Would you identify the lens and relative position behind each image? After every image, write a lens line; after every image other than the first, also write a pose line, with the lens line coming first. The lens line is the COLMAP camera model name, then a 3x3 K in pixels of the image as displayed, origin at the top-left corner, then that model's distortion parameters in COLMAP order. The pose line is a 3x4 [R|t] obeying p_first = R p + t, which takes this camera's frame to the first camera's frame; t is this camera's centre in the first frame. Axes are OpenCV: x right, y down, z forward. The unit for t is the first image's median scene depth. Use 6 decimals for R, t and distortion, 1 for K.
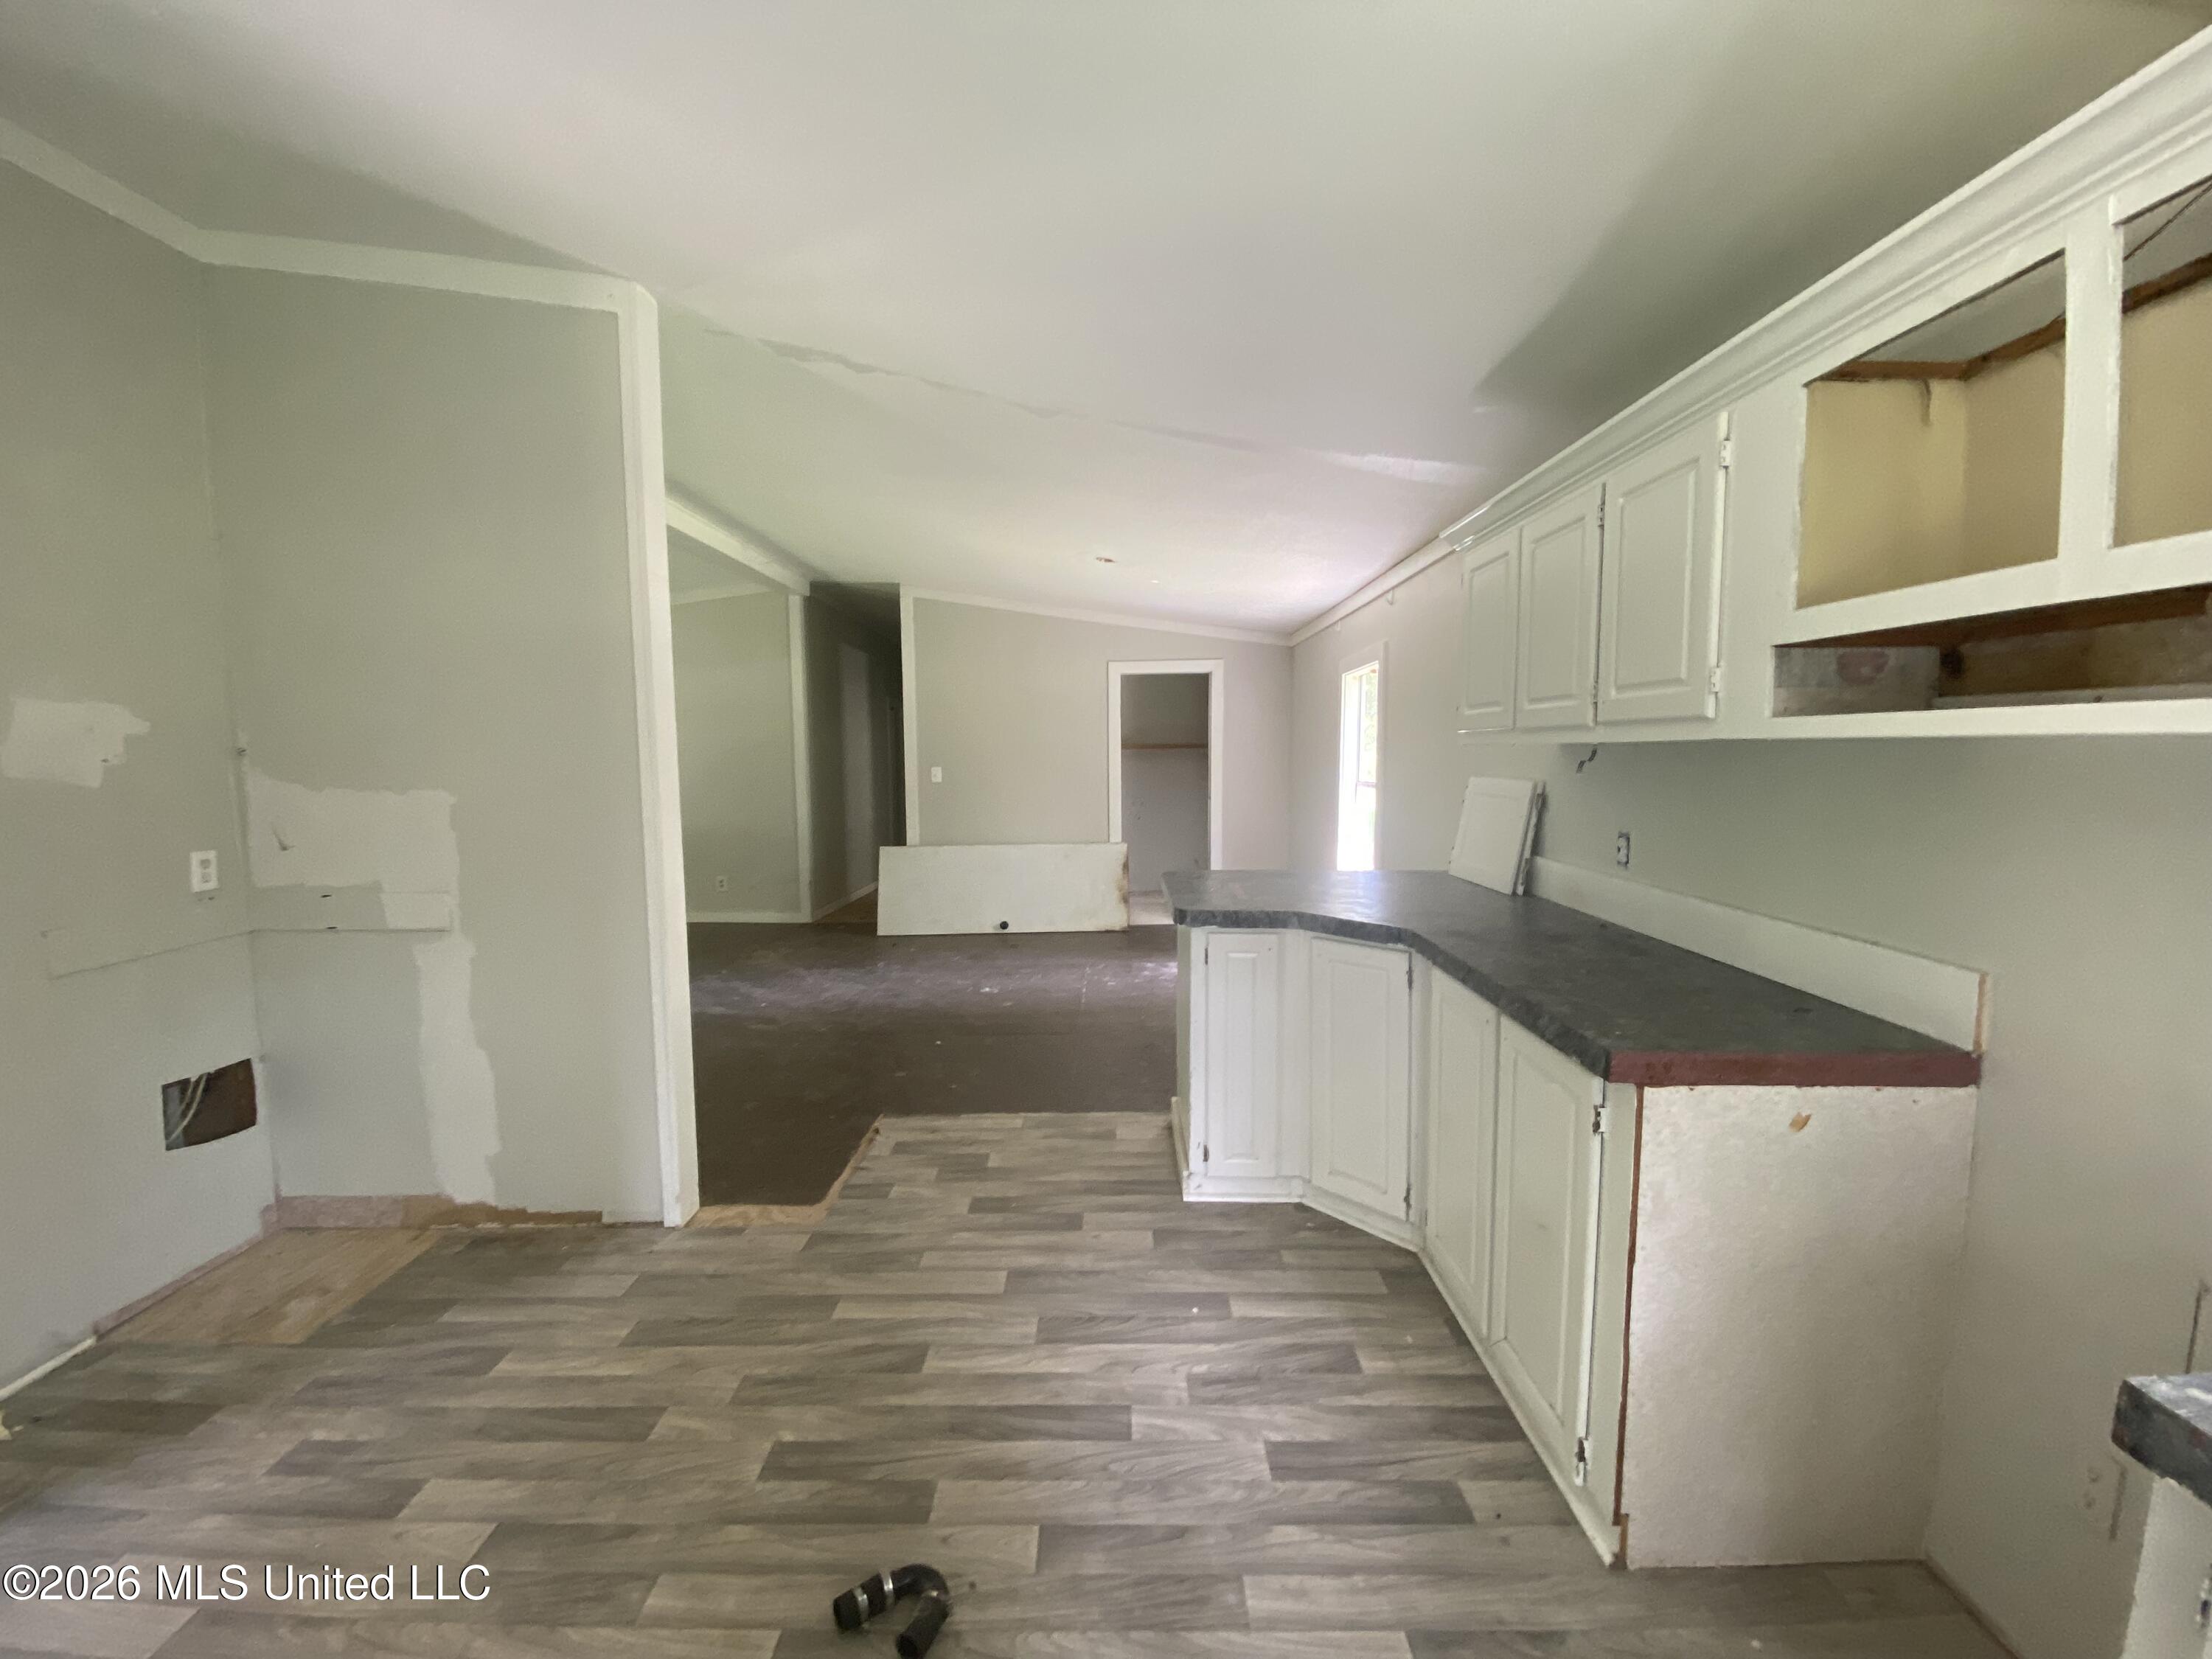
lens RADIAL K [[890.2, 0, 1106.0], [0, 890.2, 829.5], [0, 0, 1]] dist [0.013348, -0.017754]
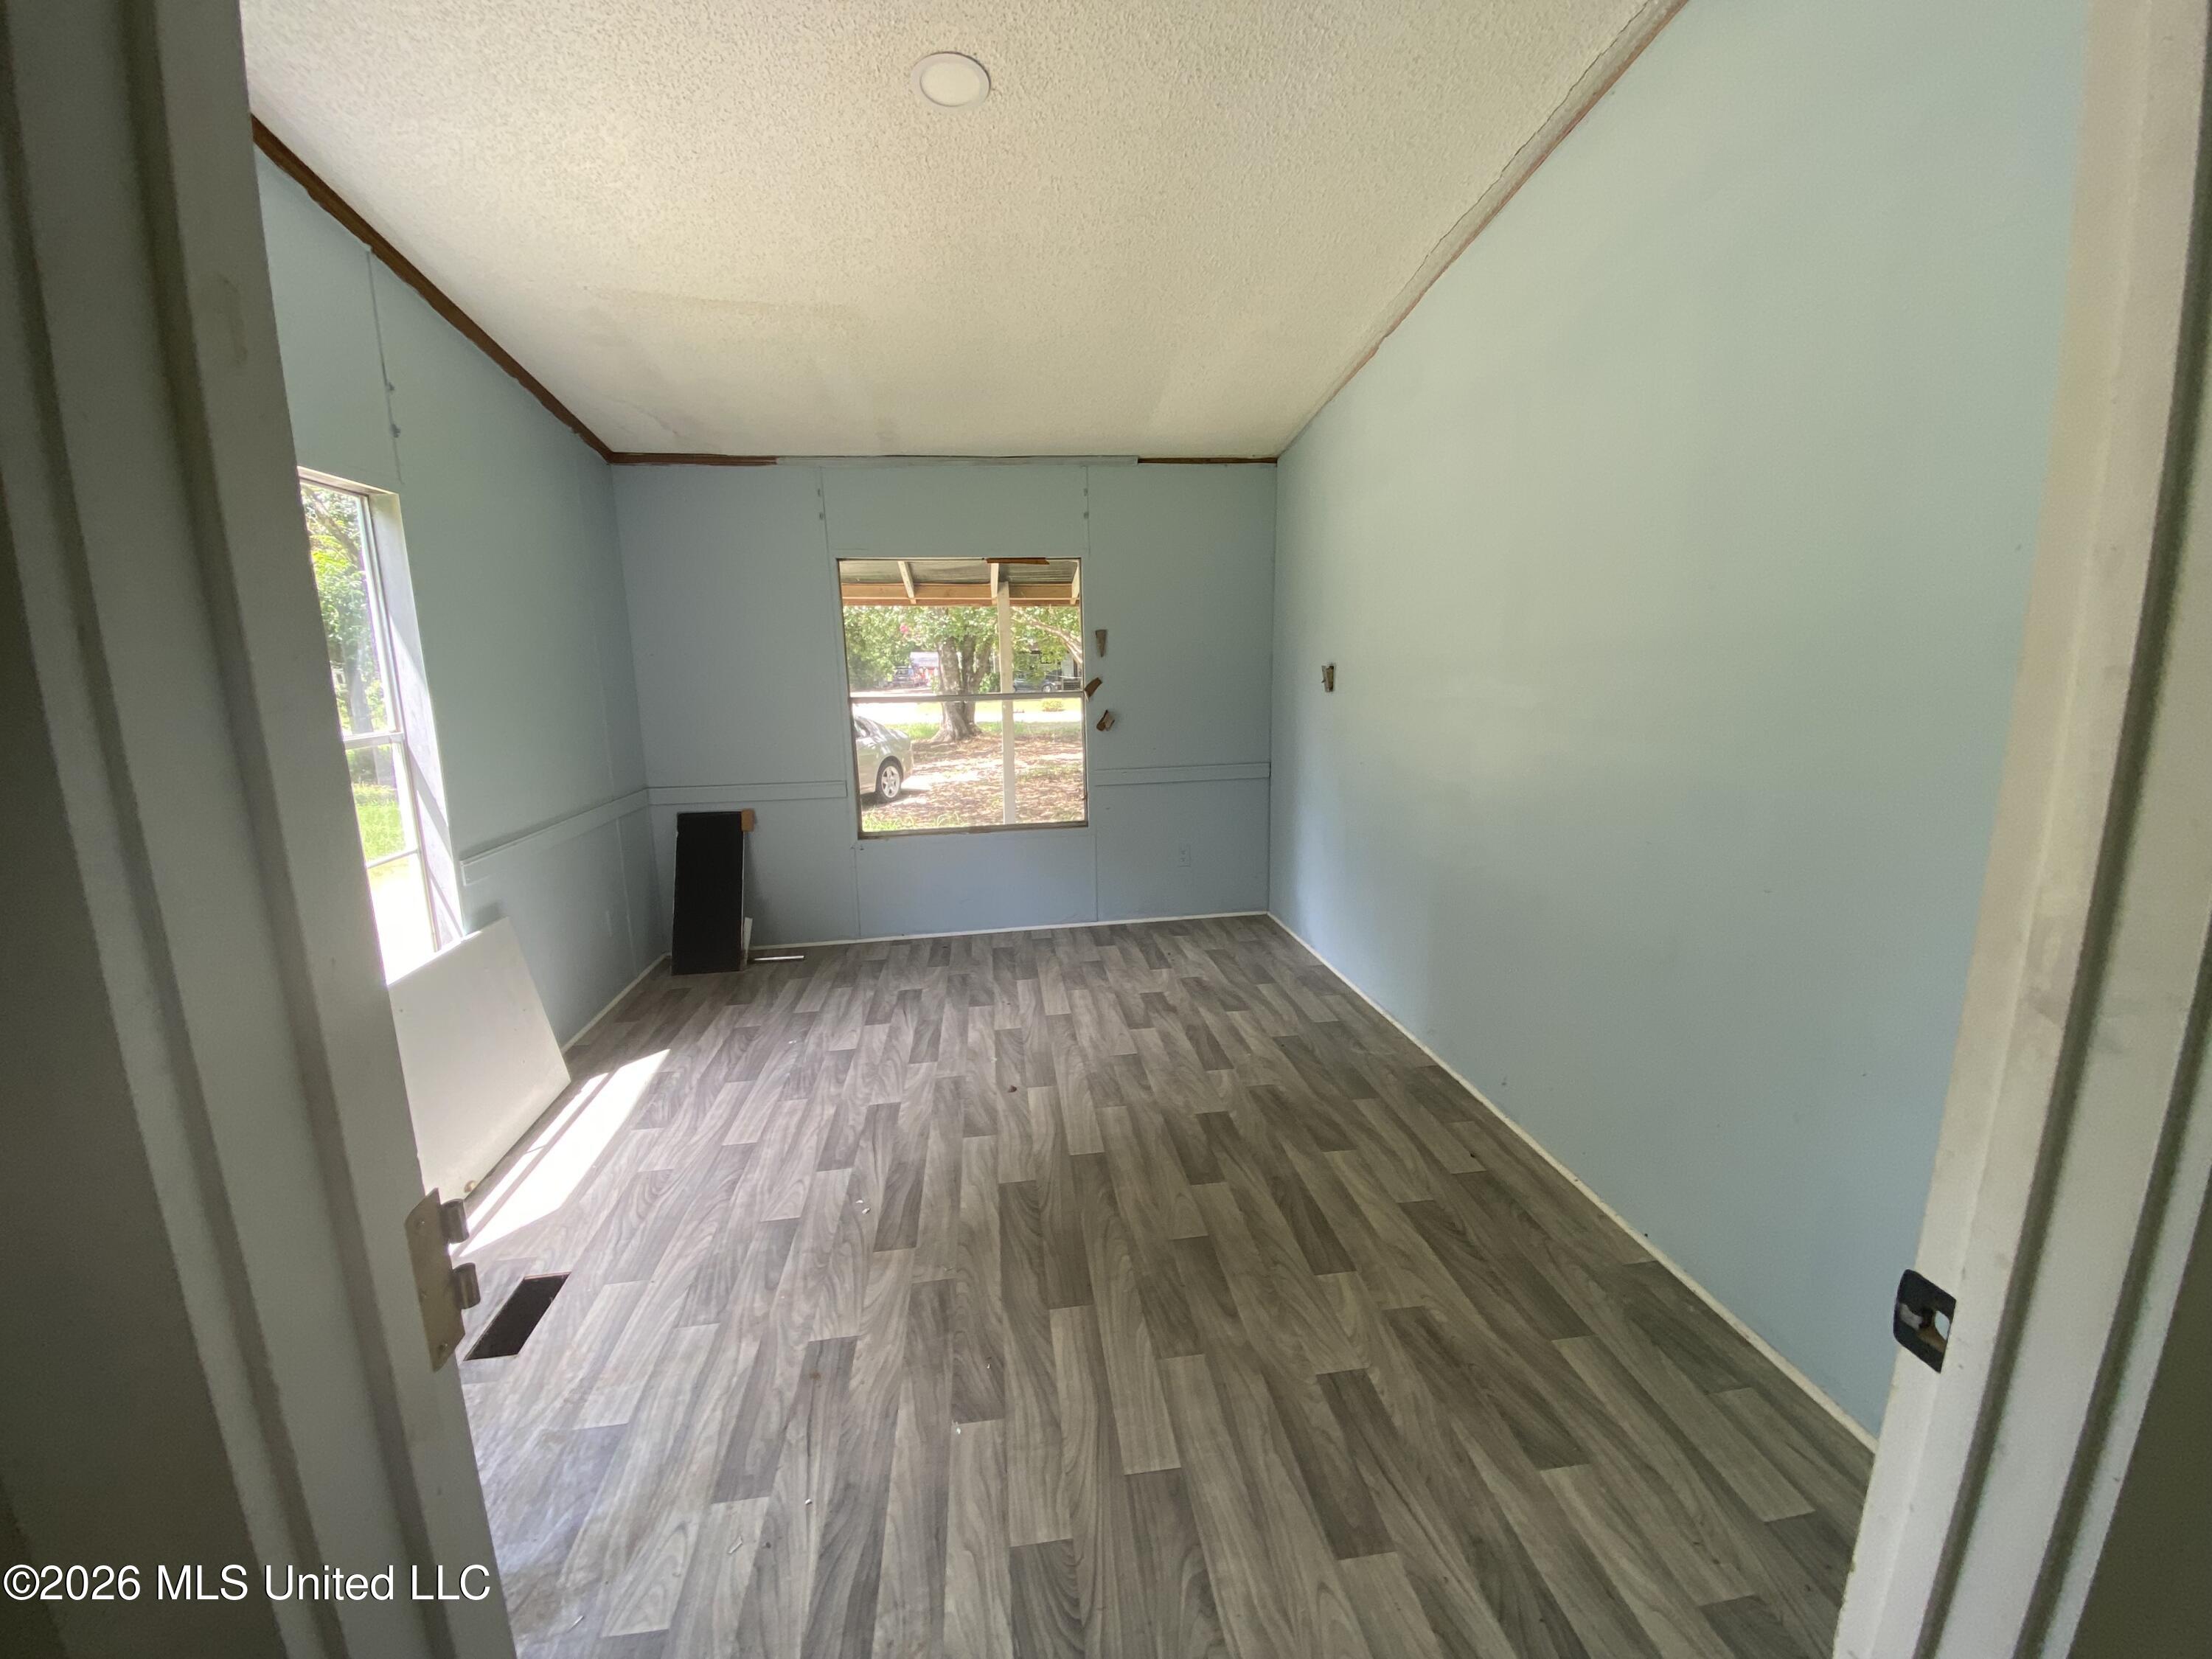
lens RADIAL K [[902.1, 0, 1106.0], [0, 902.1, 829.5], [0, 0, 1]] dist [0.040910, -0.032404]
pose [[0.148443, 0.210796, -0.966193, 0.387348], [-0.074741, 0.976615, 0.201587, -0.049268], [0.986092, 0.042290, 0.160727, 0.517985]]
